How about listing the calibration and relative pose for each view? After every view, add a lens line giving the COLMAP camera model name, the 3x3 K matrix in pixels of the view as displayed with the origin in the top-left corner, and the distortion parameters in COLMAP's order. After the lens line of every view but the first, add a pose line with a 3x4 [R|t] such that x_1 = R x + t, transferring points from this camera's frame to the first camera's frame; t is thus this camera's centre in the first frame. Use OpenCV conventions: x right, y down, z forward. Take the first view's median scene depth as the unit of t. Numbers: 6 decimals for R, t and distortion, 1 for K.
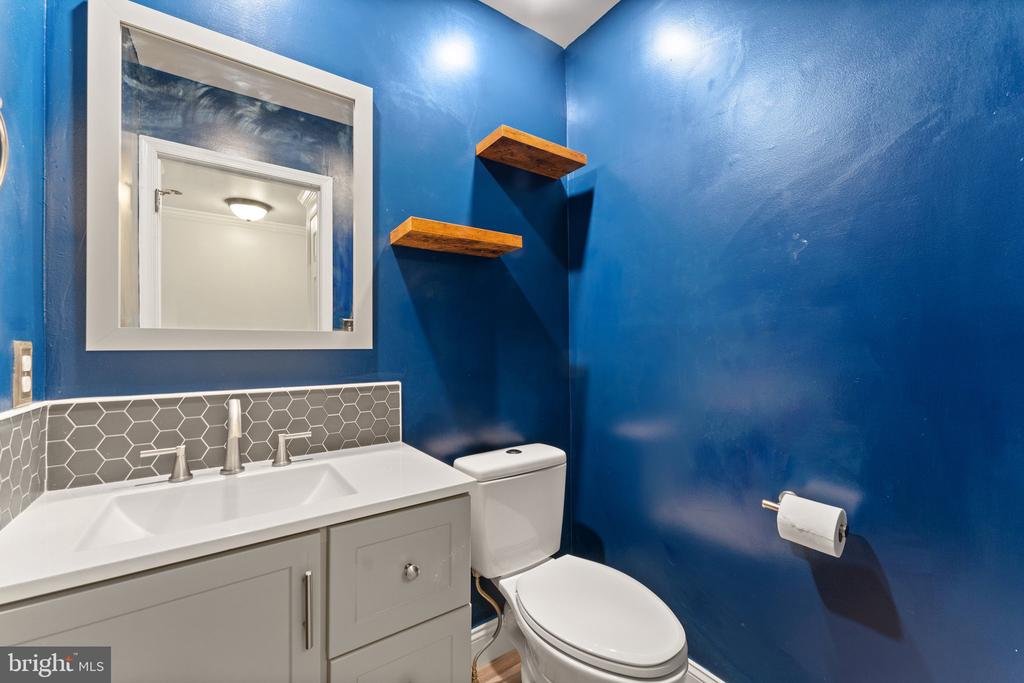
lens RADIAL K [[411.0, 0, 512.0], [0, 411.0, 341.5], [0, 0, 1]] dist [-0.001046, 0.000066]
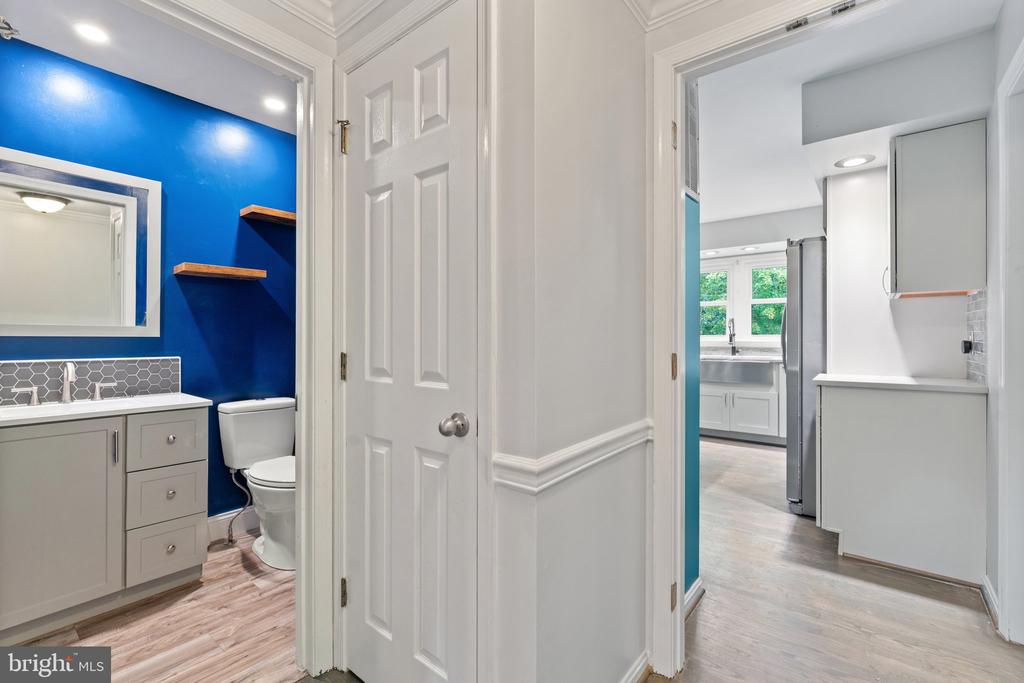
lens RADIAL K [[448.3, 0, 512.0], [0, 448.3, 341.5], [0, 0, 1]] dist [0.002236, -0.008738]
pose [[0.962058, 0.009981, 0.272664, 0.546394], [-0.013487, 0.999849, 0.010989, -0.002687], [-0.272513, -0.014250, 0.962047, -1.151420]]
